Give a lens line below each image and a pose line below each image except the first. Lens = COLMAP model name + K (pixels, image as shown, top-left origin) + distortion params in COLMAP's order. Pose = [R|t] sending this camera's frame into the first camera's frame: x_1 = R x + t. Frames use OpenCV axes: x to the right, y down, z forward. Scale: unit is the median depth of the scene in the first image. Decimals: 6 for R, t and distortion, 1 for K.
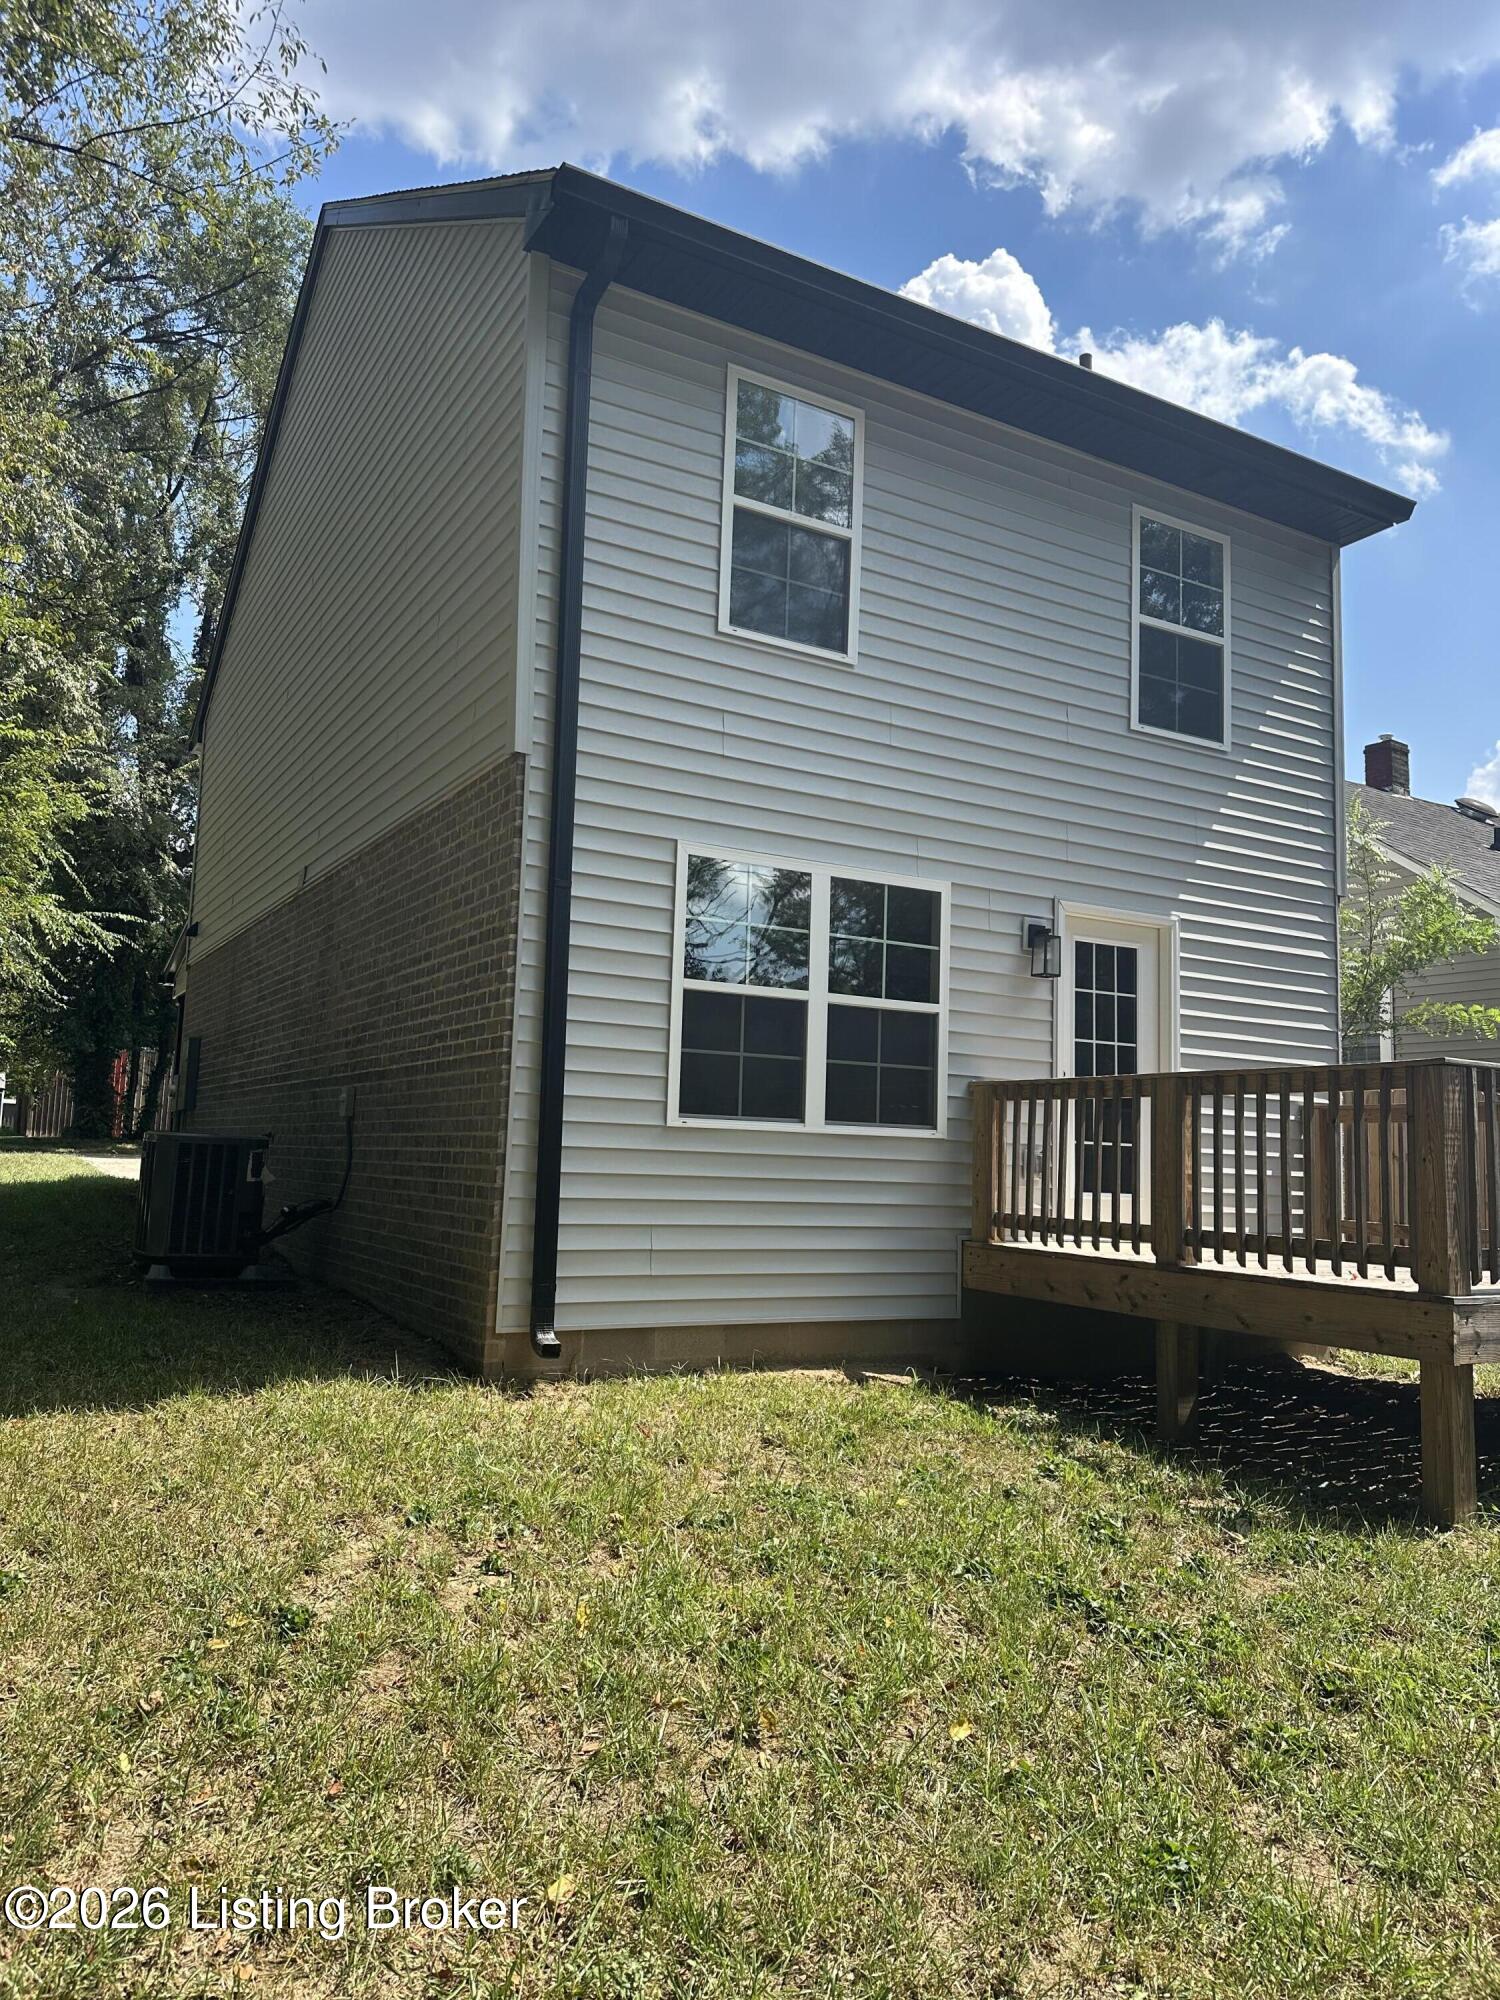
lens RADIAL K [[1317.6, 0, 738.1], [0, 1317.6, 1004.5], [0, 0, 1]] dist [0.136403, -0.253663]
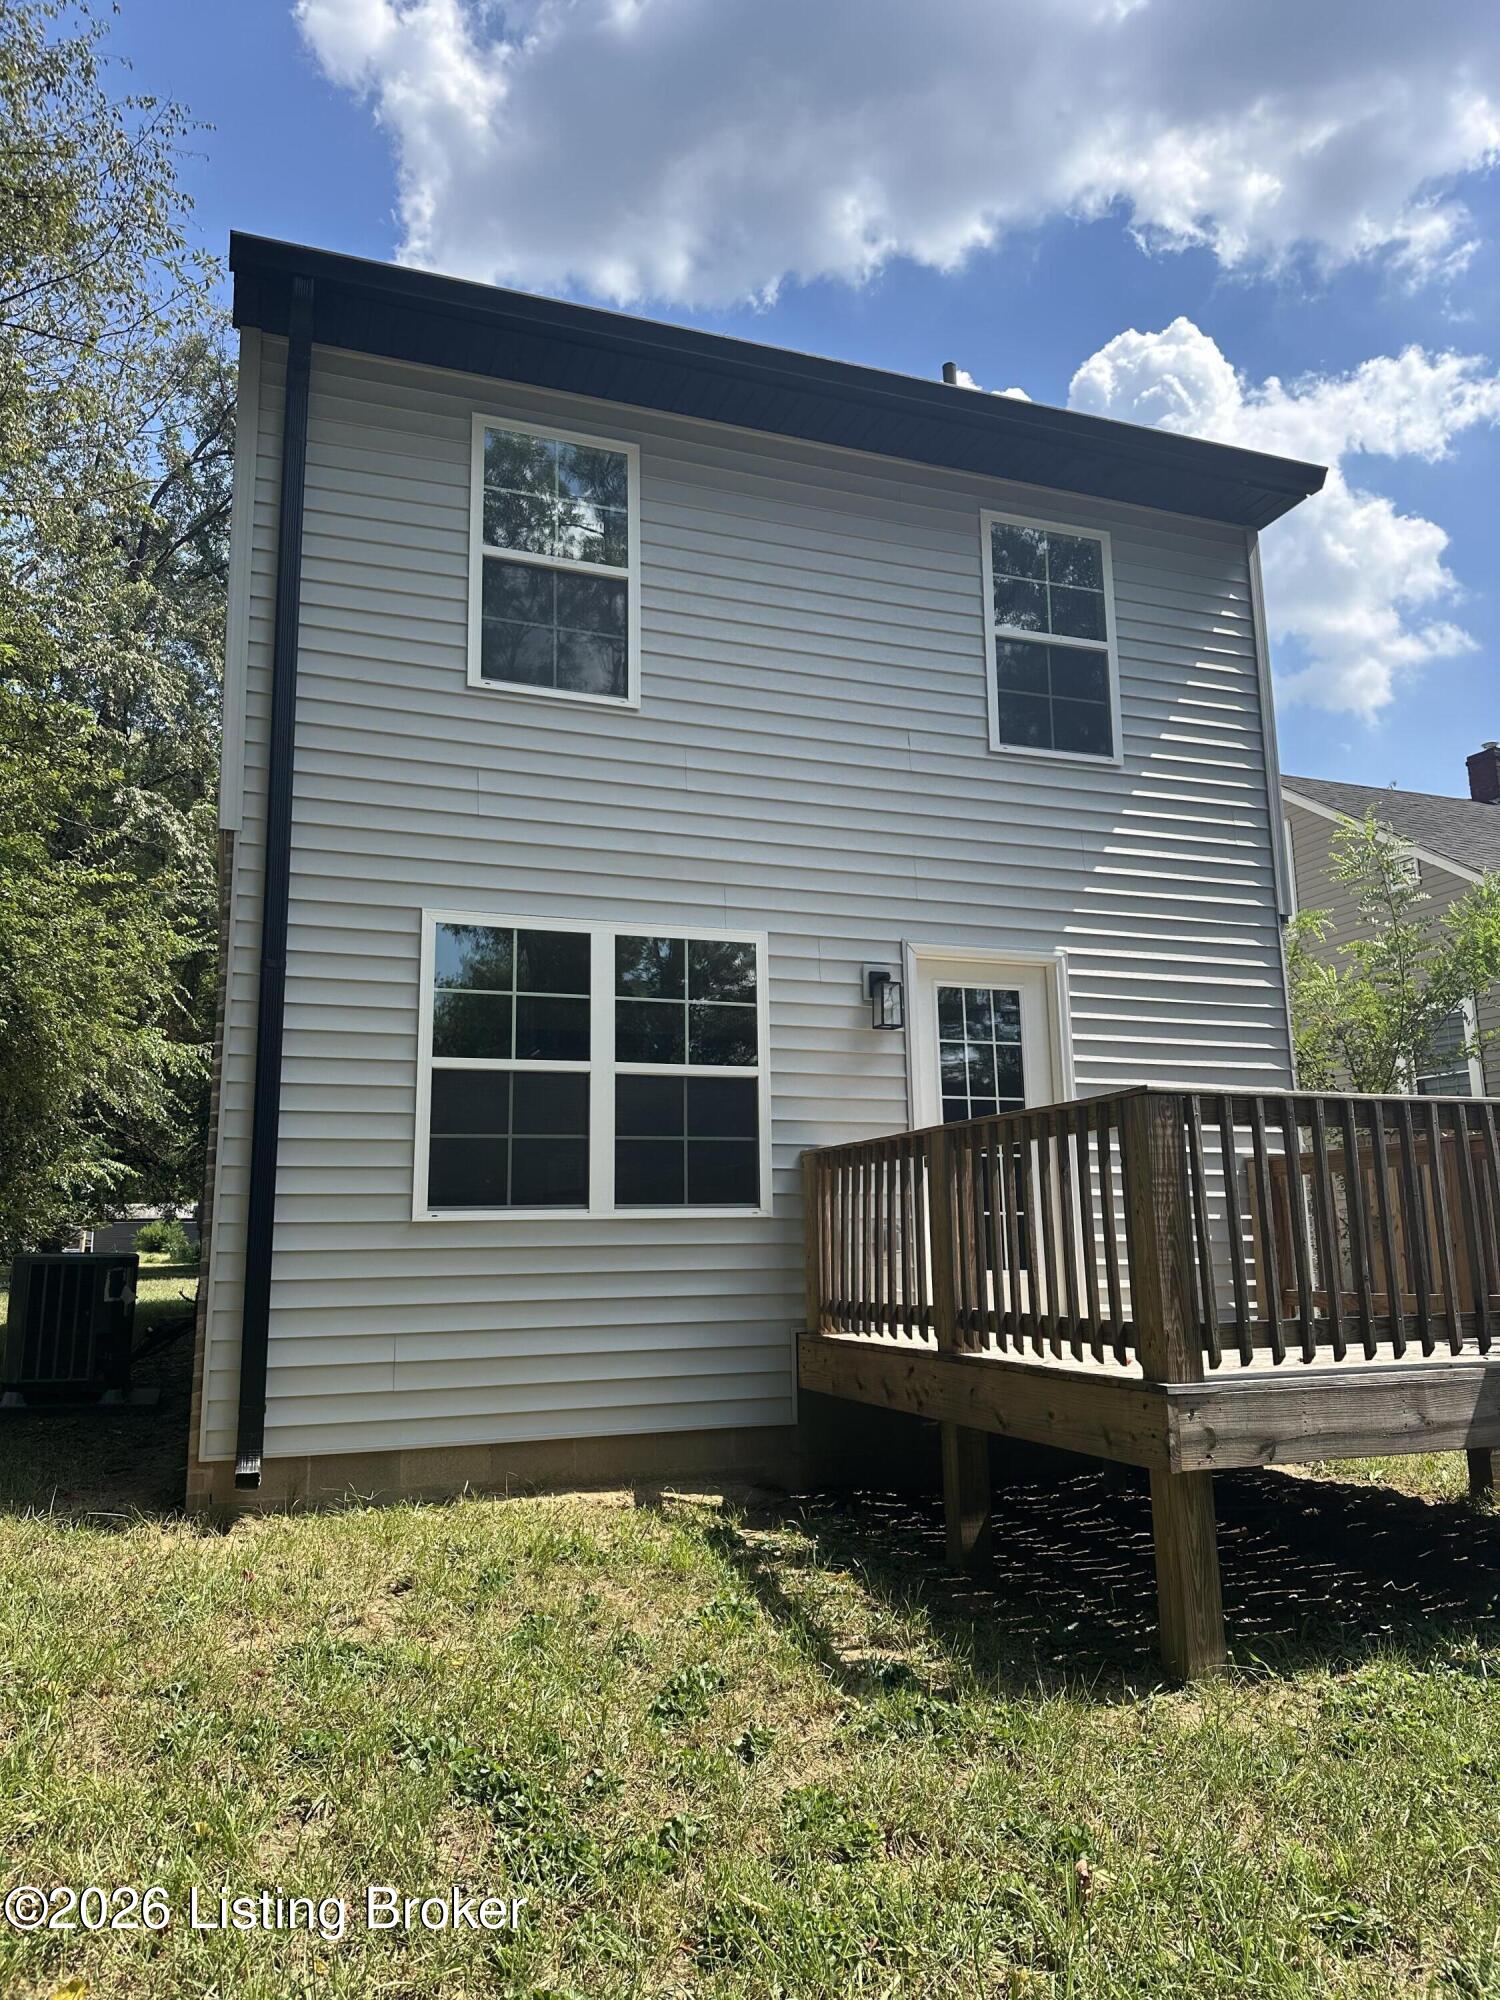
lens RADIAL K [[1317.6, 0, 738.1], [0, 1317.6, 1004.5], [0, 0, 1]] dist [0.136403, -0.253663]
pose [[0.986625, -0.076323, -0.144035, 0.274933], [0.065977, 0.994976, -0.075298, 0.024558], [0.149059, 0.064788, 0.986704, 0.110142]]
